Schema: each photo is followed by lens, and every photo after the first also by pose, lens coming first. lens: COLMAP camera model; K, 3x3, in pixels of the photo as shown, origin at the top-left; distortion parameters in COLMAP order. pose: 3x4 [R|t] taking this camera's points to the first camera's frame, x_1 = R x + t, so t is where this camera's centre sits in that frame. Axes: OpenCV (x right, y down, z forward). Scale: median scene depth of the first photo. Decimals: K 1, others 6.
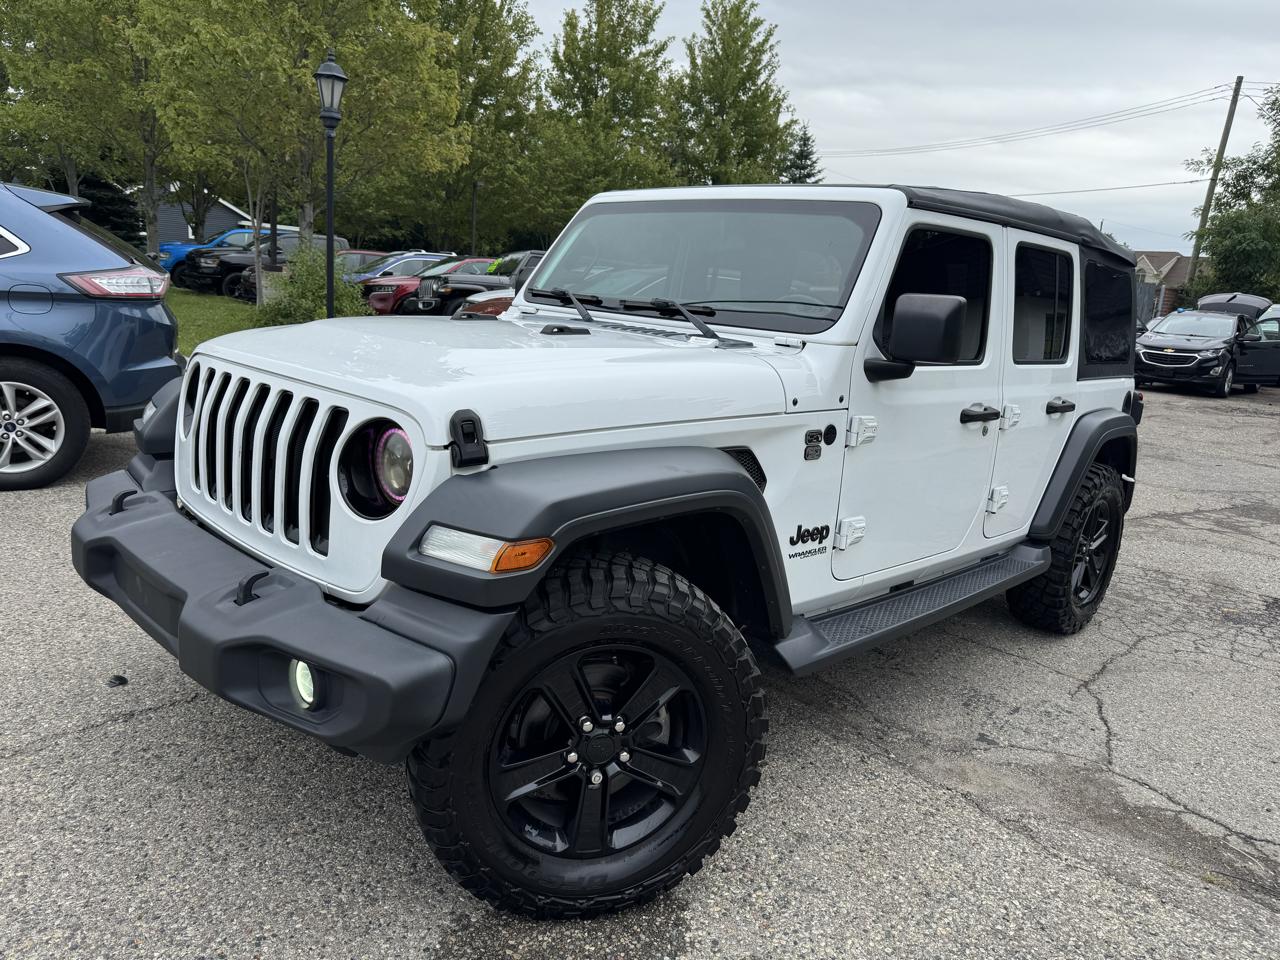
lens RADIAL K [[896.5, 0, 640.0], [0, 896.5, 480.0], [0, 0, 1]] dist [0.019072, -0.031131]
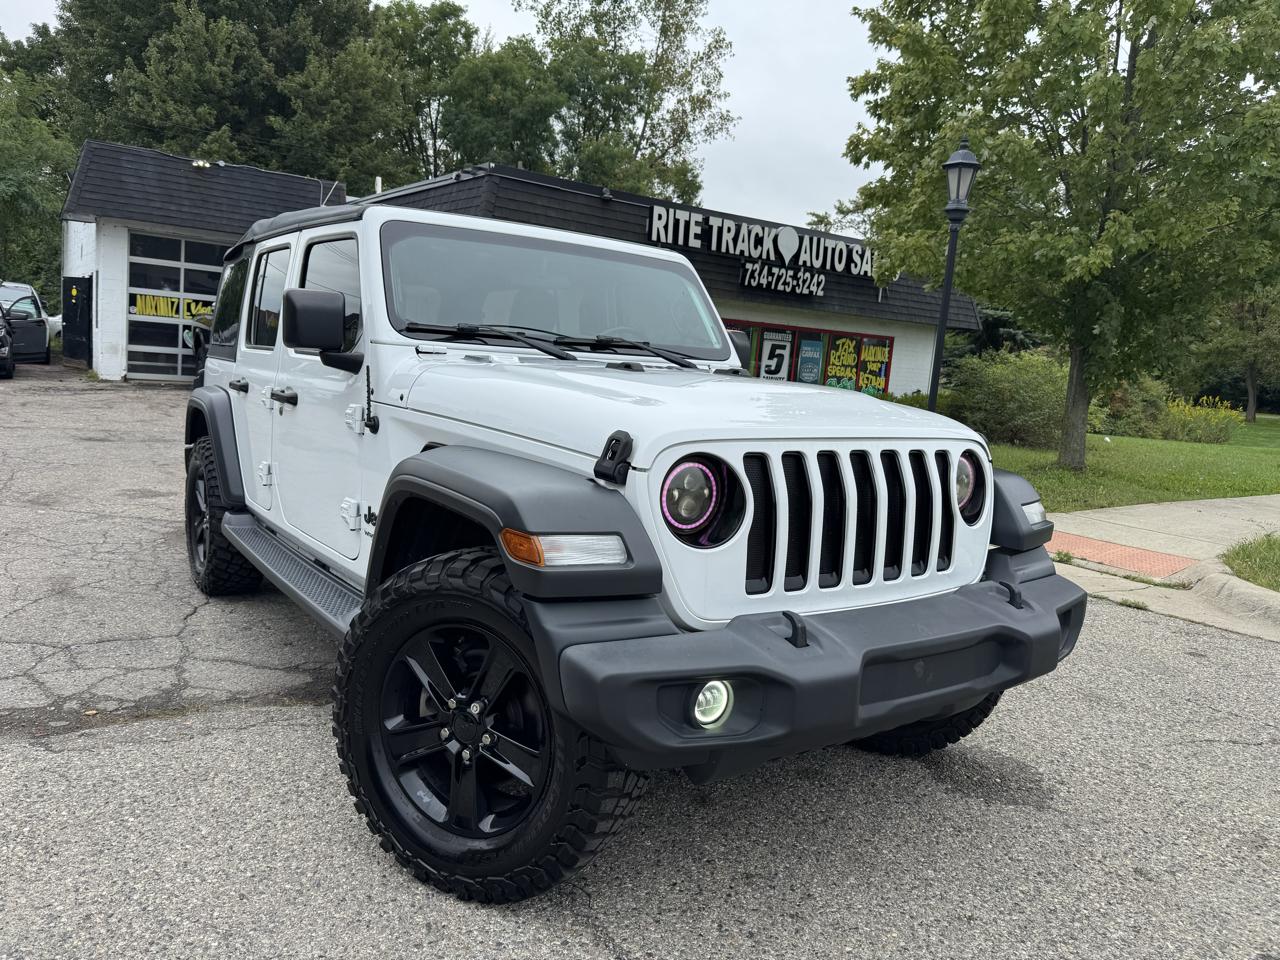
lens RADIAL K [[897.2, 0, 641.3], [0, 897.2, 481.2], [0, 0, 1]] dist [0.017478, -0.029194]
pose [[0.212166, -0.188288, 0.958923, -1.023793], [0.154640, 0.975368, 0.157302, -0.188925], [-0.964921, 0.114914, 0.236057, 0.699859]]
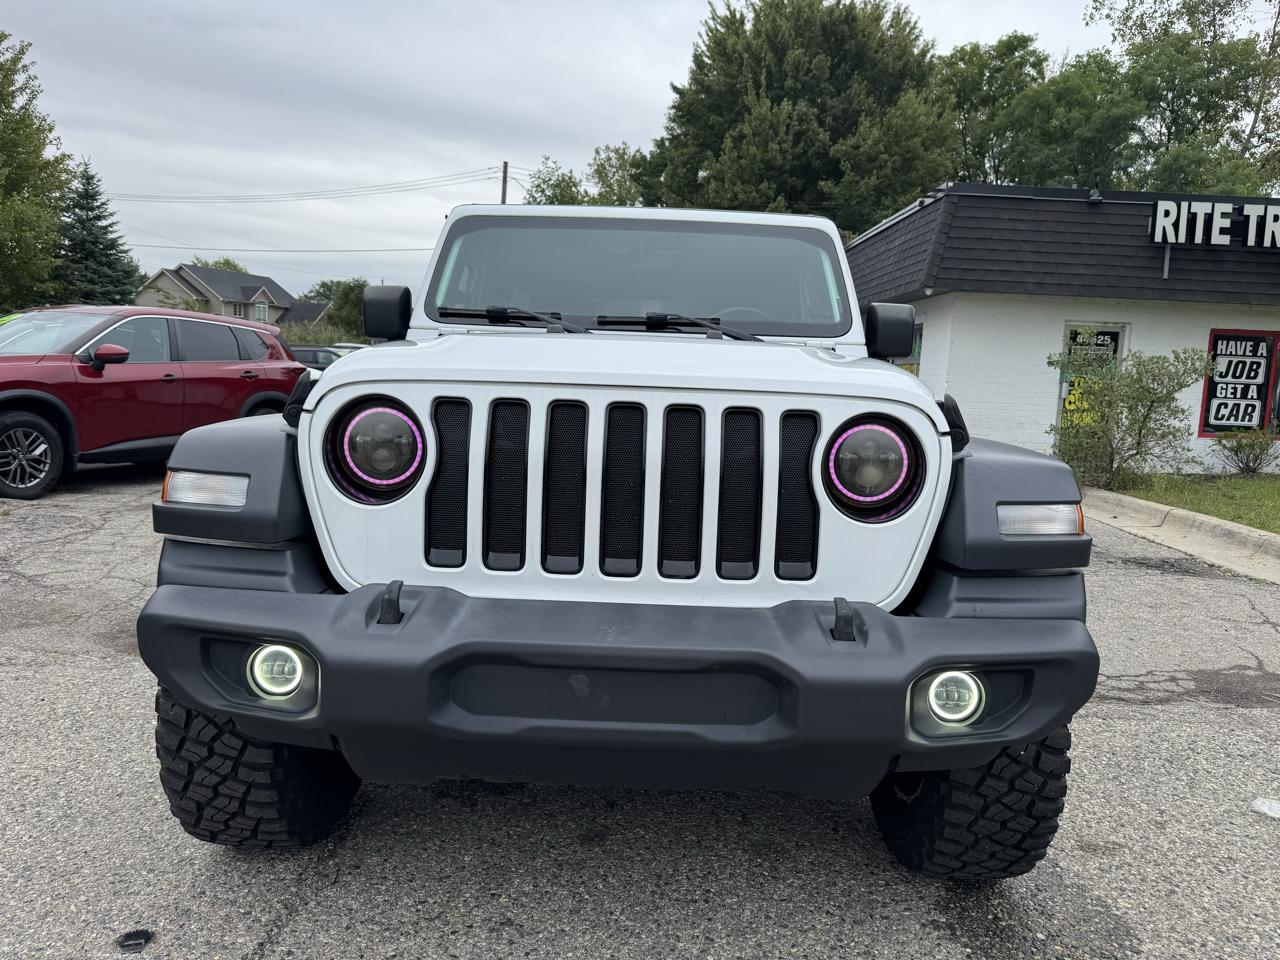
lens RADIAL K [[897.5, 0, 642.0], [0, 897.5, 484.8], [0, 0, 1]] dist [0.021299, -0.034915]
pose [[0.732722, -0.124903, 0.668967, -0.659233], [0.161371, 0.986865, 0.007506, -0.023505], [-0.661118, 0.102452, 0.743254, 0.286559]]
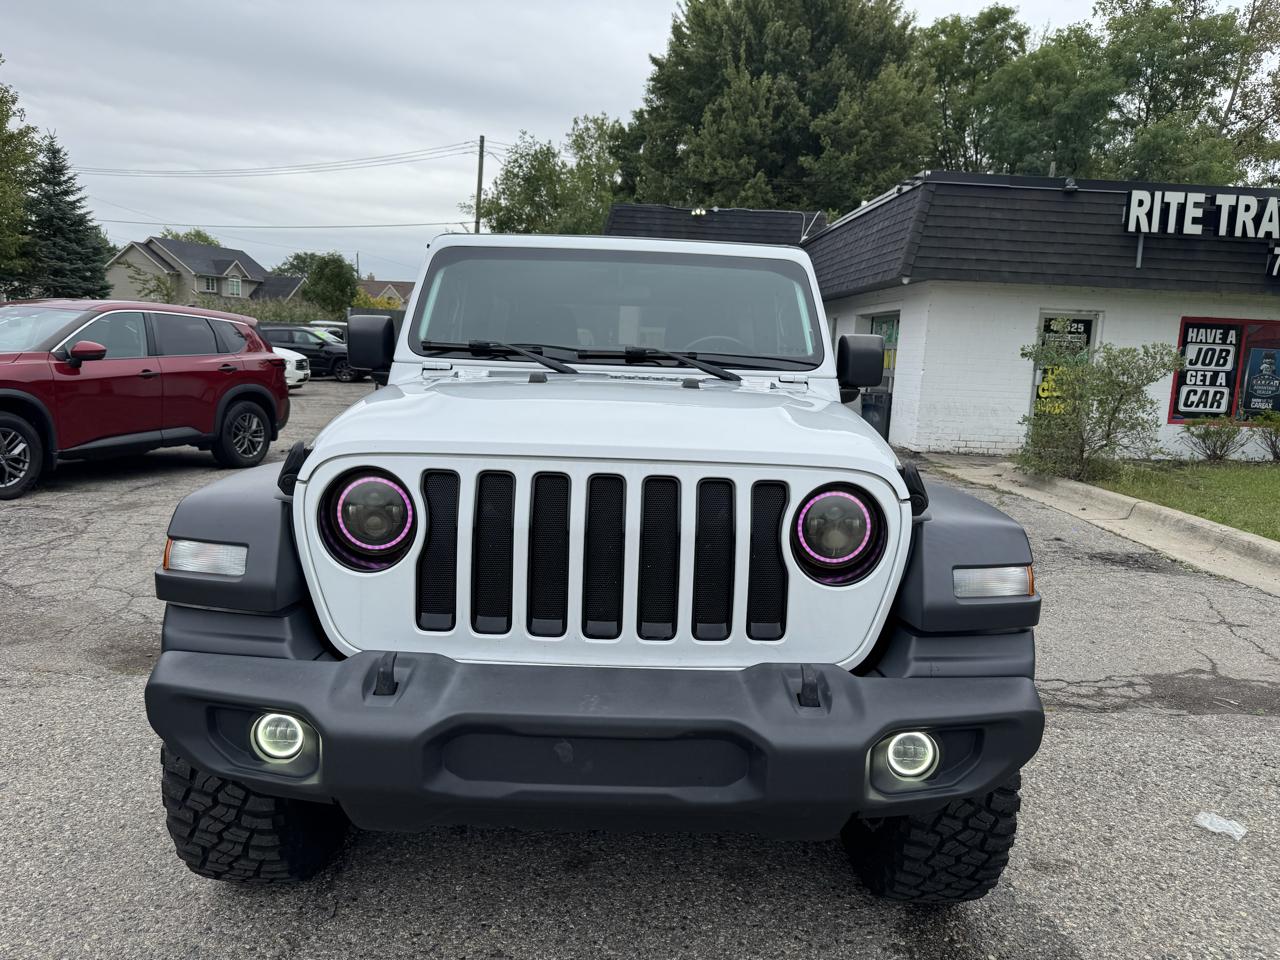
lens RADIAL K [[897.2, 0, 641.6], [0, 897.2, 492.1], [0, 0, 1]] dist [0.019874, -0.033390]
pose [[0.717692, -0.152528, 0.679450, -0.672301], [0.164793, 0.985203, 0.047097, -0.084087], [-0.676580, 0.078167, 0.732208, 0.256223]]
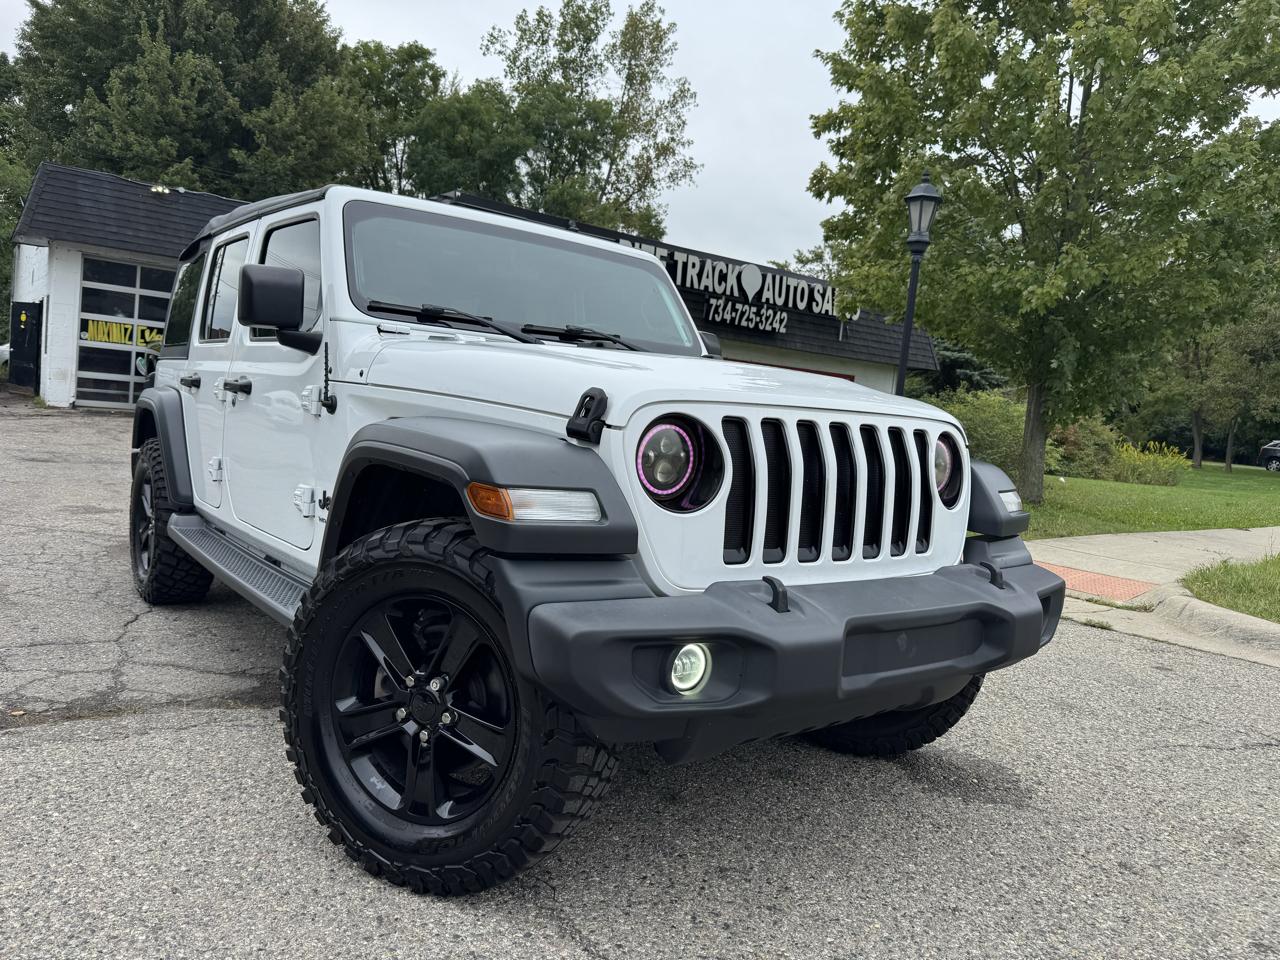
lens RADIAL K [[897.5, 0, 642.0], [0, 897.5, 484.8], [0, 0, 1]] dist [0.021299, -0.034915]
pose [[0.171211, -0.144113, 0.974637, -1.007285], [0.138941, 0.982890, 0.120926, -0.130456], [-0.975388, 0.114714, 0.188305, 0.721483]]
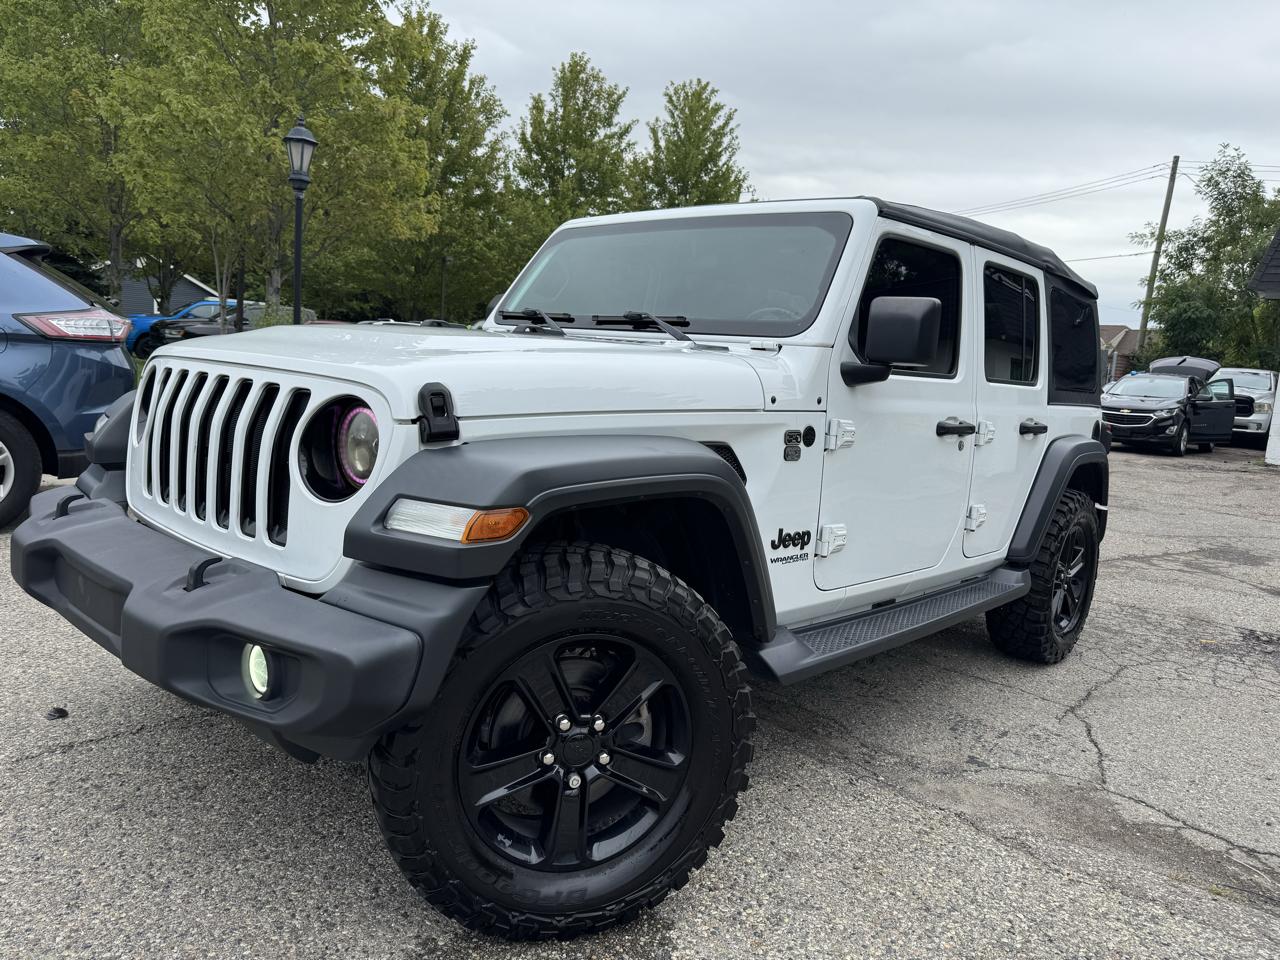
lens RADIAL K [[897.2, 0, 641.3], [0, 897.2, 481.2], [0, 0, 1]] dist [0.017478, -0.029194]
pose [[0.999271, -0.010311, 0.036748, -0.006558], [0.013232, 0.996695, -0.080146, 0.062586], [-0.035800, 0.080574, 0.996106, 0.027802]]
